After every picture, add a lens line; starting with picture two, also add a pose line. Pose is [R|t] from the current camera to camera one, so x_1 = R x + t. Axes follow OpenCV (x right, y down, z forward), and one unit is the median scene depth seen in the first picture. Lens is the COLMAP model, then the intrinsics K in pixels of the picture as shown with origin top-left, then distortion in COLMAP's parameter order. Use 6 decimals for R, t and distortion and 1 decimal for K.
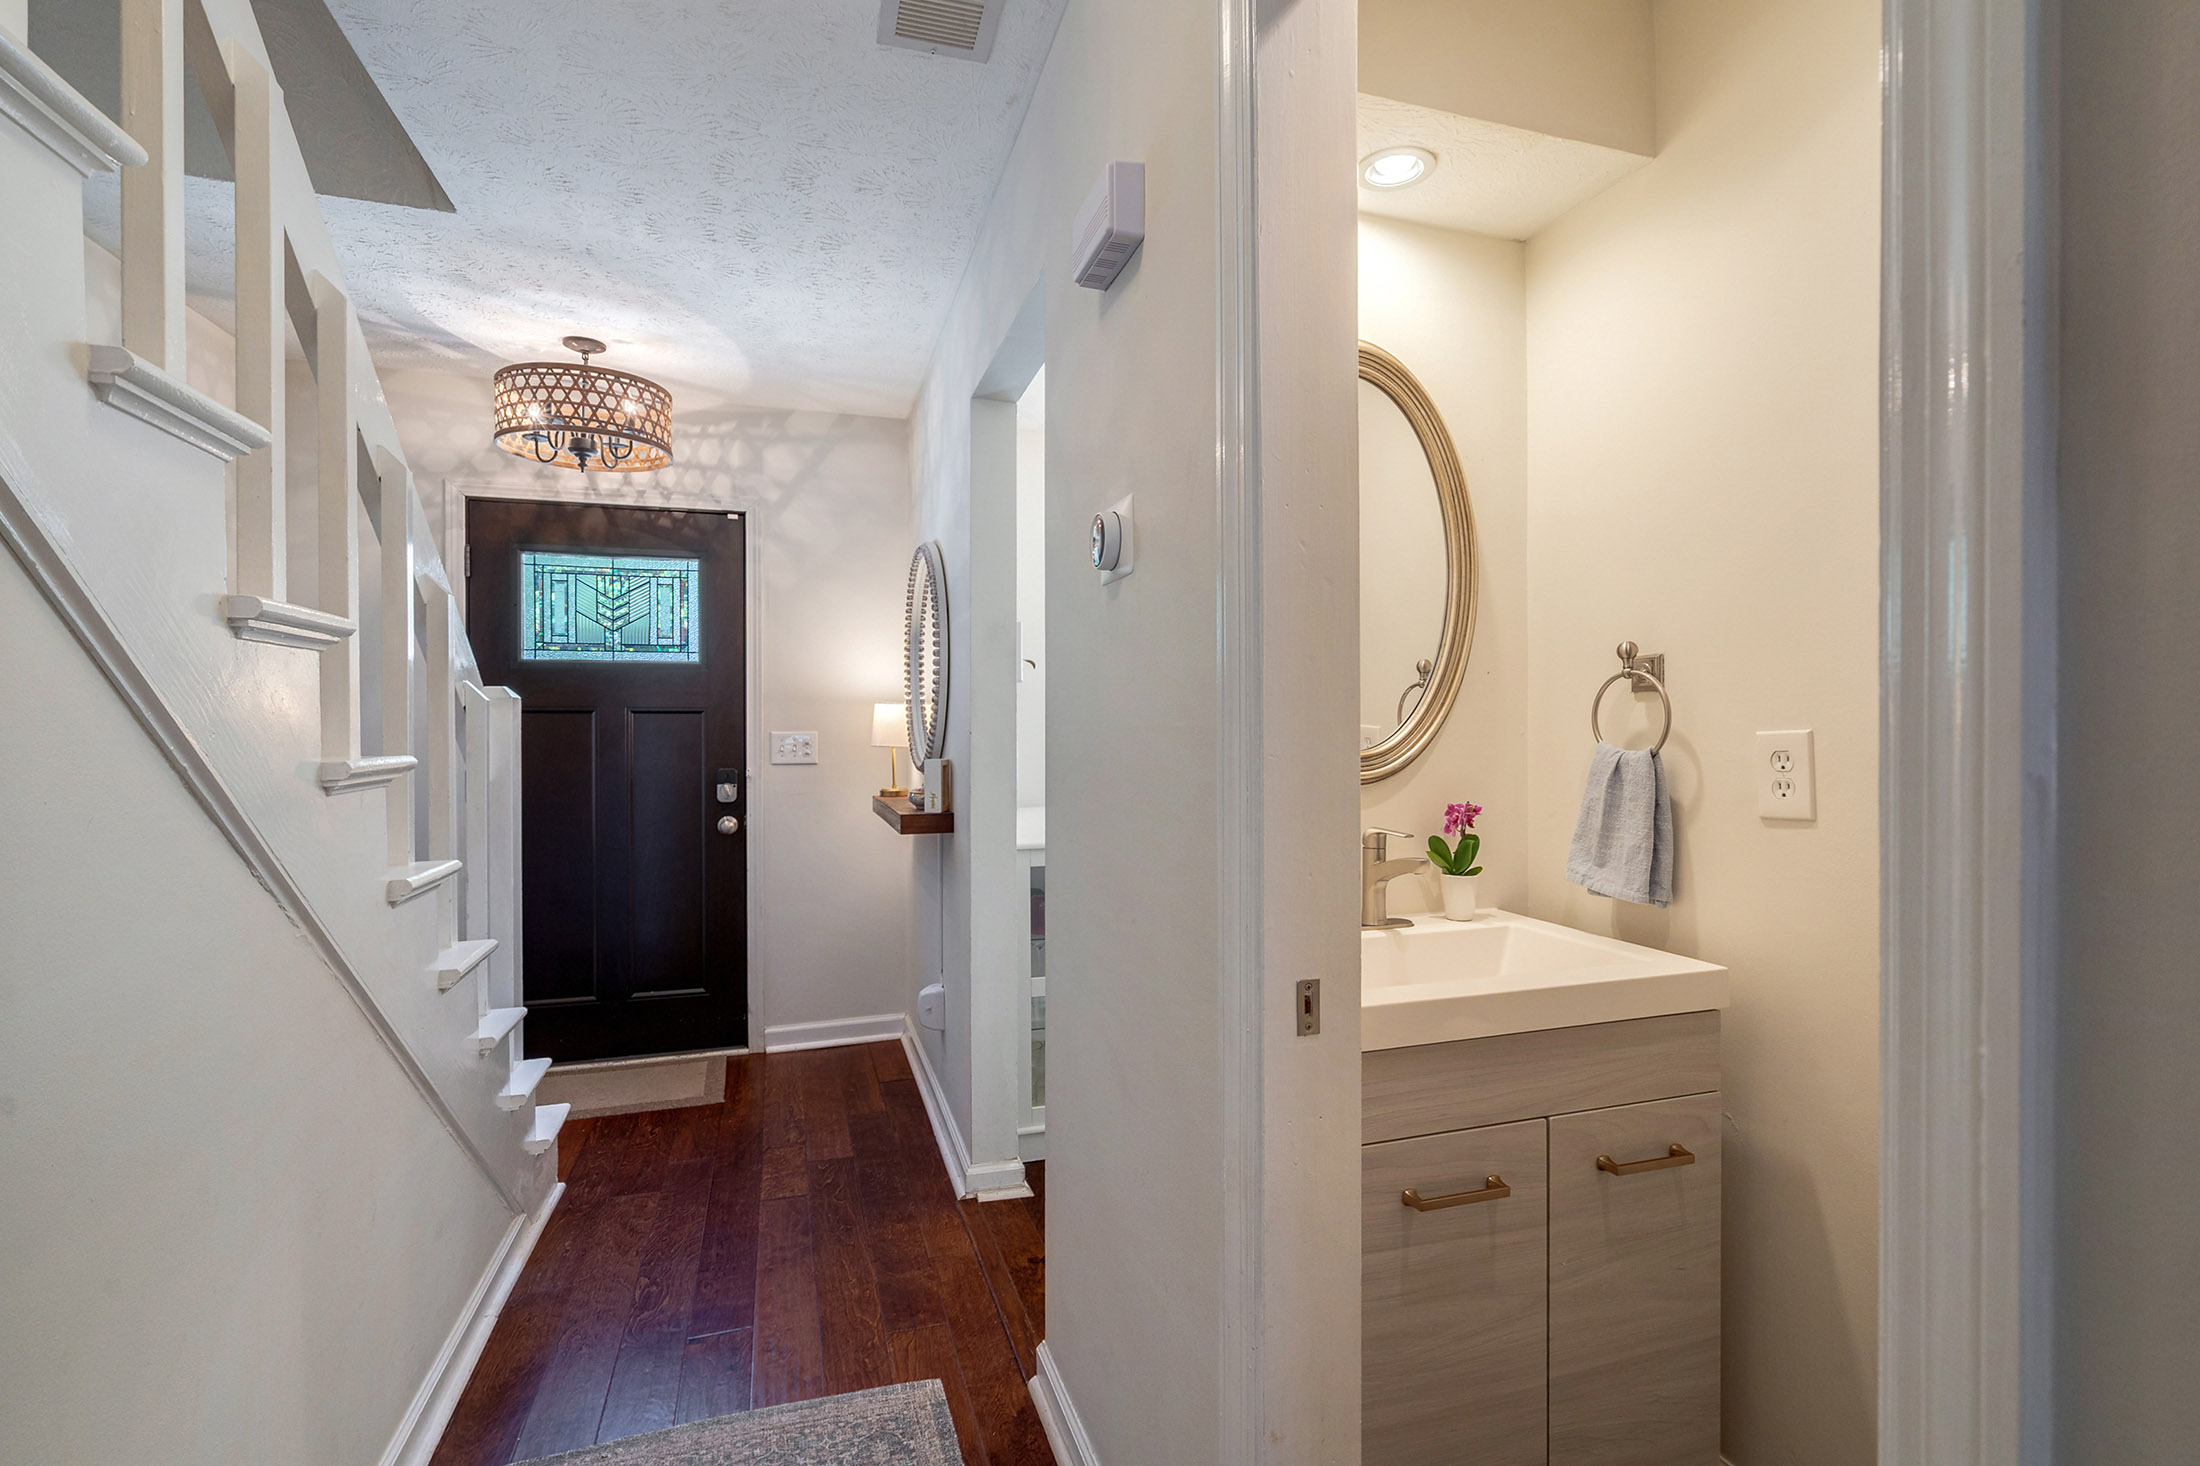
lens RADIAL K [[994.1, 0, 1087.9], [0, 994.1, 728.0], [0, 0, 1]] dist [-0.006678, 0.002849]
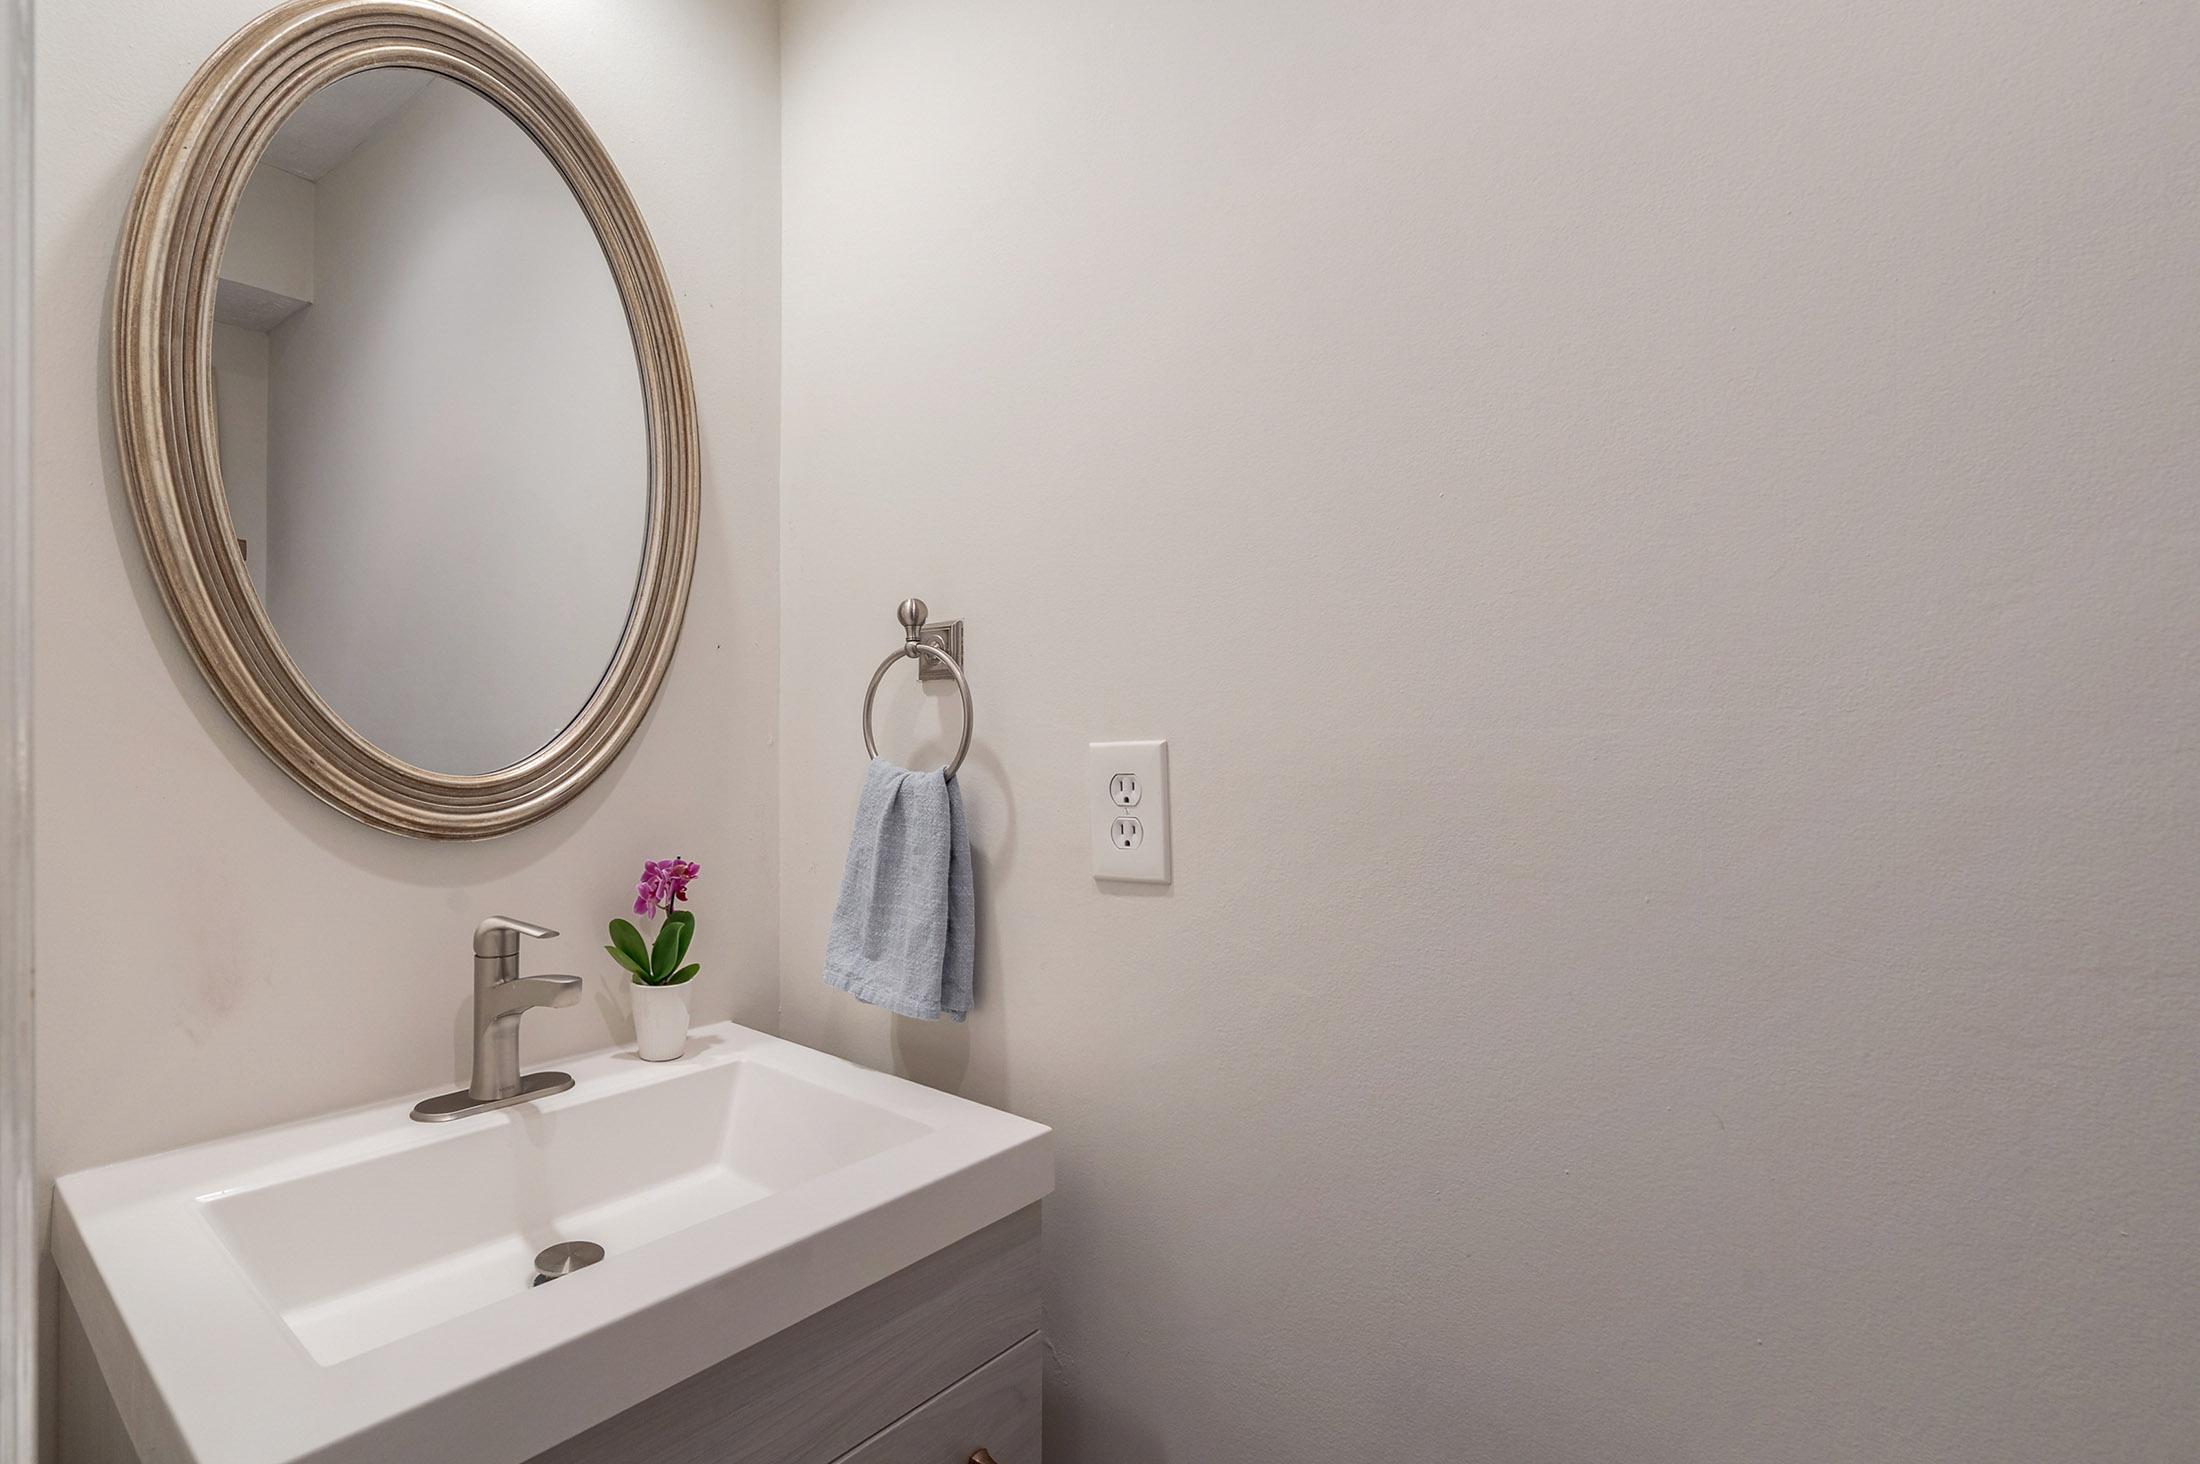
lens RADIAL K [[994.1, 0, 1083.2], [0, 994.1, 730.2], [0, 0, 1]] dist [-0.006678, 0.002849]
pose [[0.800661, 0.004063, 0.599104, 0.248551], [-0.003336, 0.999992, -0.002324, -0.002460], [-0.599108, -0.000138, 0.800668, 0.423062]]
